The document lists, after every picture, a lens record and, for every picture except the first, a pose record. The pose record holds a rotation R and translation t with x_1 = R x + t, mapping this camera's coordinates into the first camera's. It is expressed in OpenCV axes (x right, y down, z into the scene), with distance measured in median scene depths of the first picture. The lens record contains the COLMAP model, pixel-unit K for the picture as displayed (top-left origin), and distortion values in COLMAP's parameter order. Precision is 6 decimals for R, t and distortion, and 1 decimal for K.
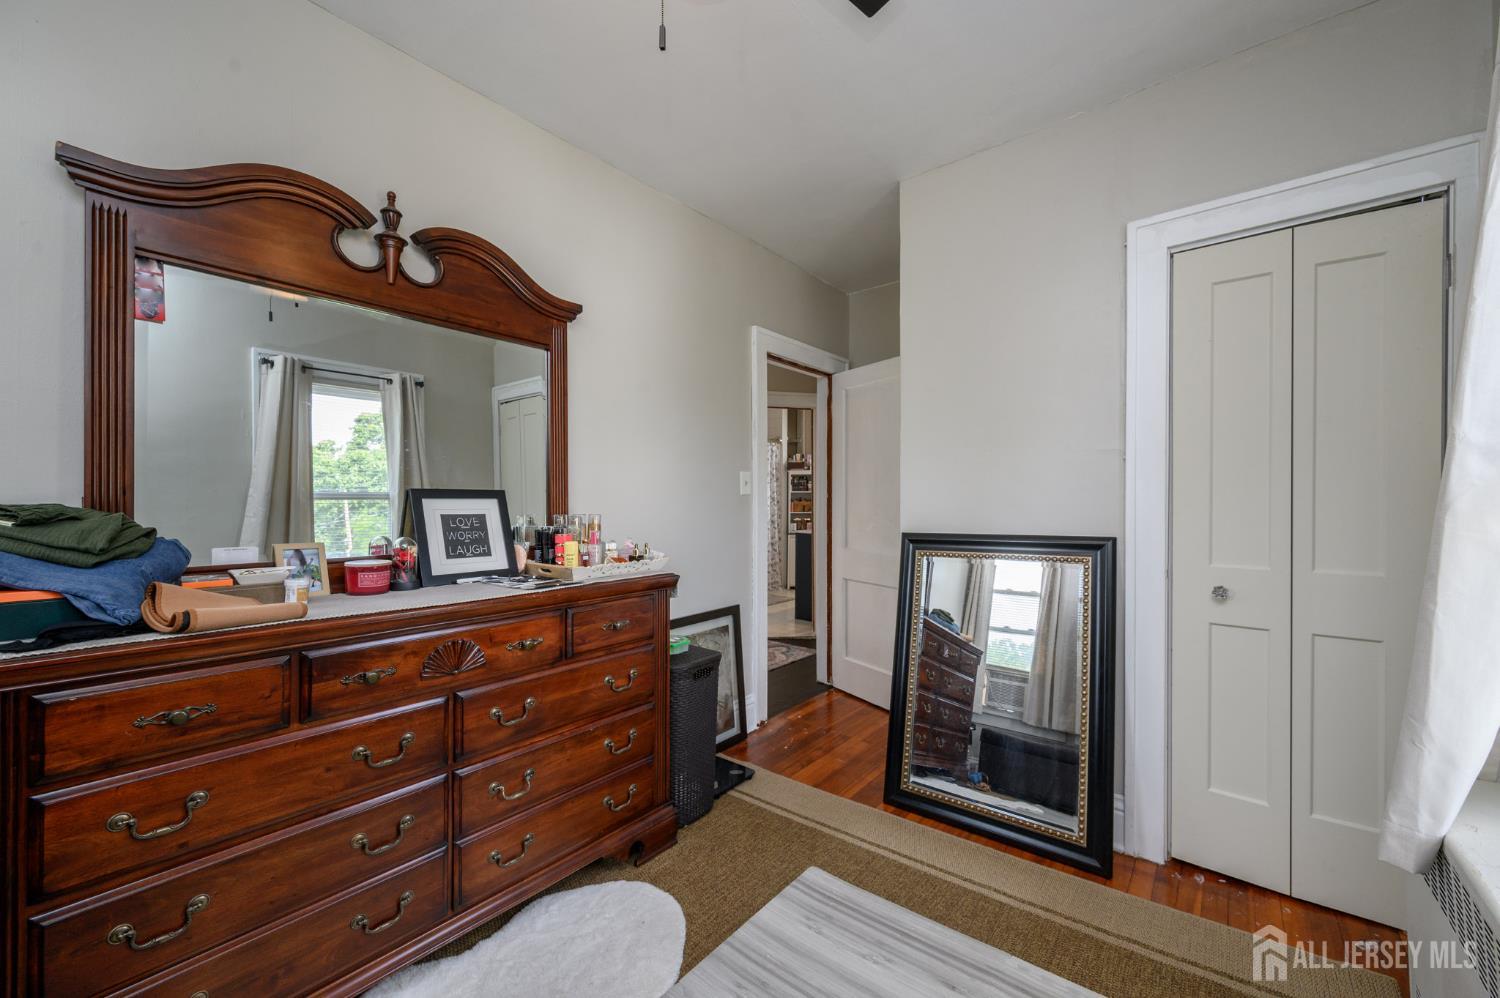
lens RADIAL K [[588.6, 0, 751.8], [0, 588.6, 502.4], [0, 0, 1]] dist [-0.000108, -0.000090]
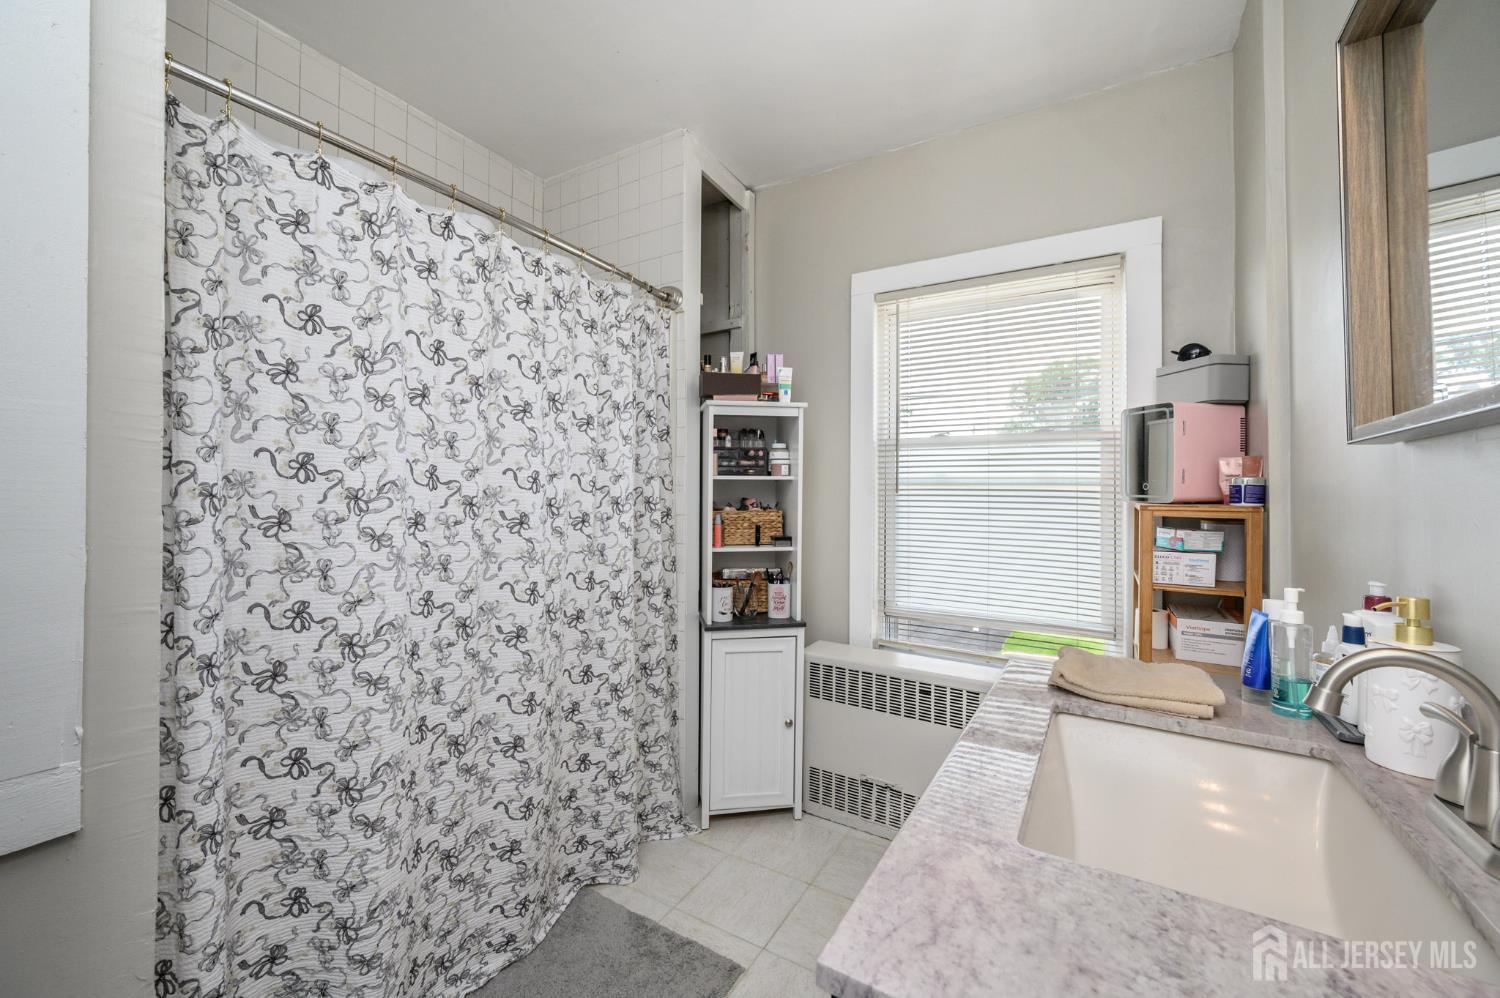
lens RADIAL K [[588.6, 0, 748.5], [0, 588.6, 496.0], [0, 0, 1]] dist [-0.000108, -0.000090]
pose [[0.989306, 0.004740, 0.145780, 0.041620], [-0.003260, 0.999941, -0.010394, -0.005684], [-0.145820, 0.009808, 0.989262, 0.712696]]
